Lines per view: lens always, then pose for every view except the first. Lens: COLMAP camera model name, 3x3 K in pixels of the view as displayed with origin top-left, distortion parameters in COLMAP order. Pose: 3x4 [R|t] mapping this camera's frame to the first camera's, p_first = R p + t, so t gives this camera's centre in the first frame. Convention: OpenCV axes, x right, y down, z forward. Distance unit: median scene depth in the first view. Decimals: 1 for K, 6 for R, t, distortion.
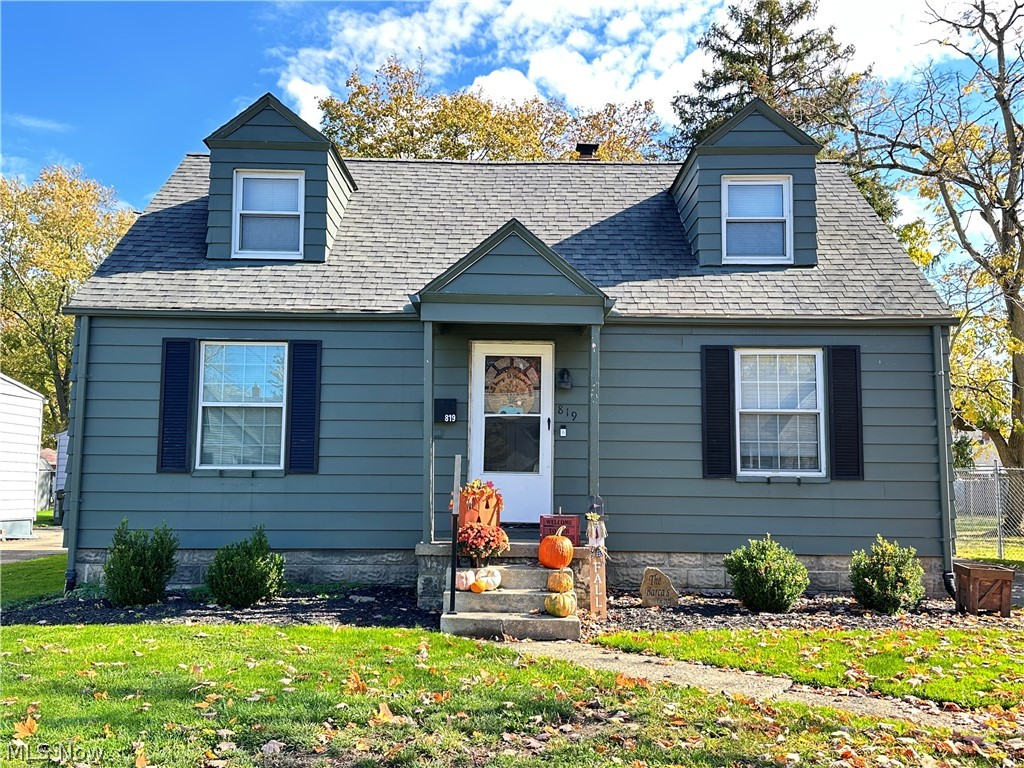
lens RADIAL K [[904.6, 0, 513.2], [0, 904.6, 402.4], [0, 0, 1]] dist [0.205476, -0.379234]
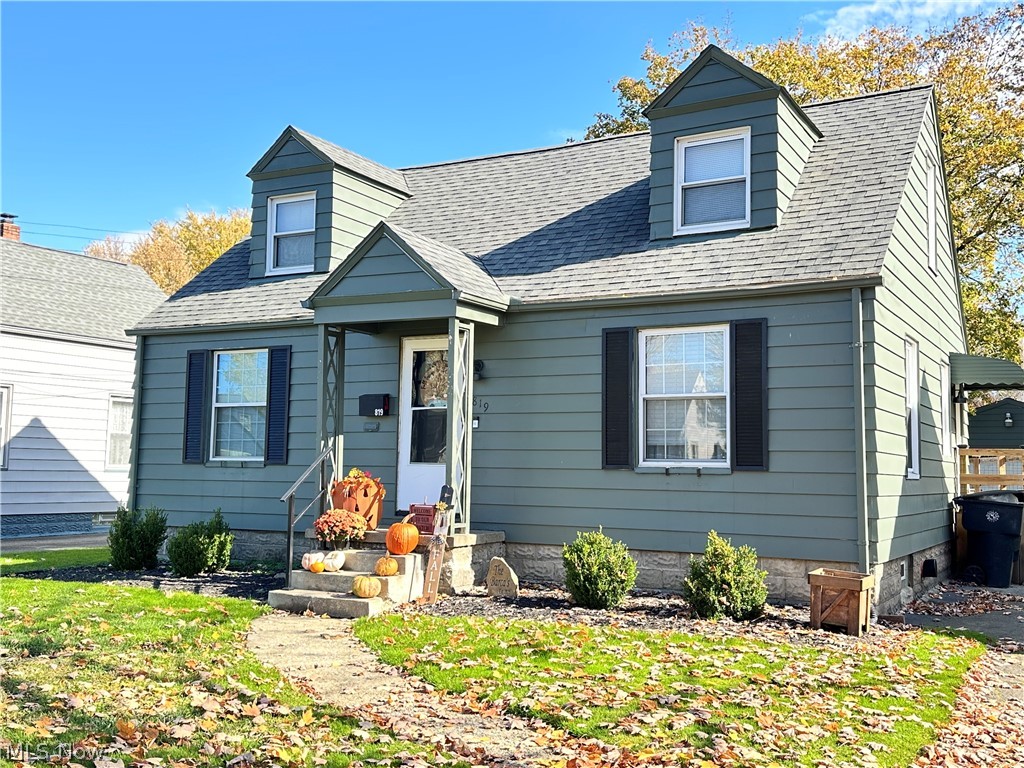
lens RADIAL K [[1046.4, 0, 512.0], [0, 1046.4, 384.0], [0, 0, 1]] dist [0.159037, 0.000150]
pose [[0.872858, -0.036981, -0.486570, 0.653022], [0.034514, 0.999306, -0.014036, 0.006904], [0.486751, -0.004542, 0.873529, 0.004572]]
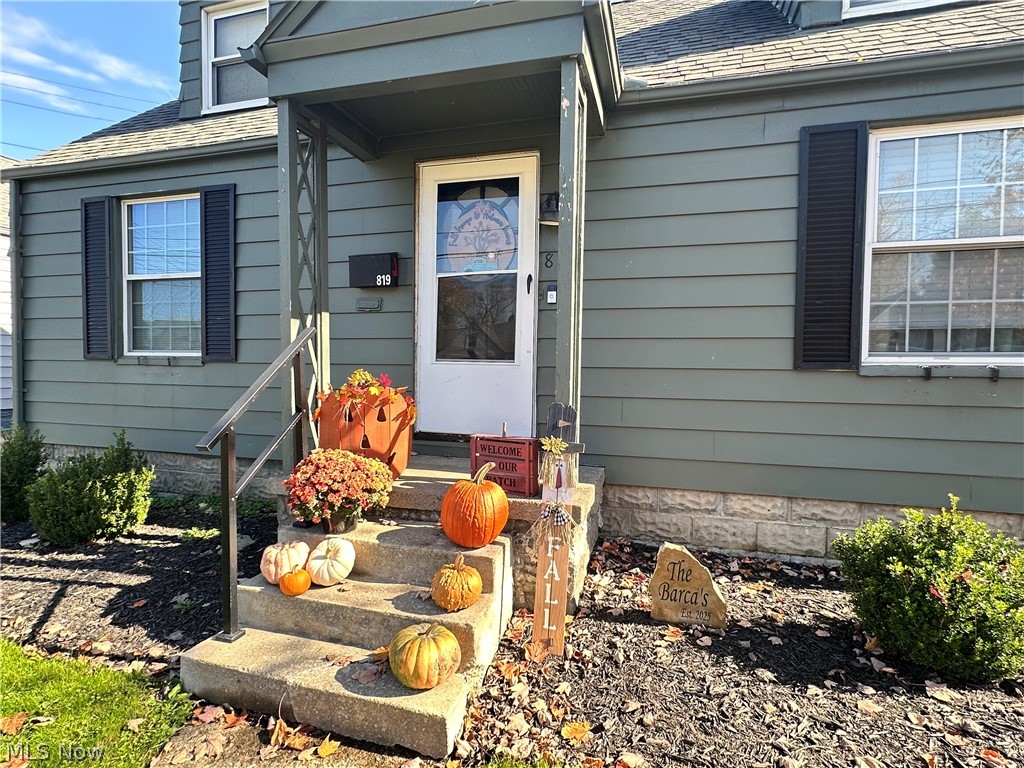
lens RADIAL K [[526.7, 0, 510.9], [0, 526.7, 389.8], [0, 0, 1]] dist [0.001442, 0.000693]
pose [[0.960328, 0.014070, -0.278519, 0.129325], [0.020617, 0.992411, 0.121222, 0.051888], [0.278111, -0.122155, 0.952750, 0.632420]]
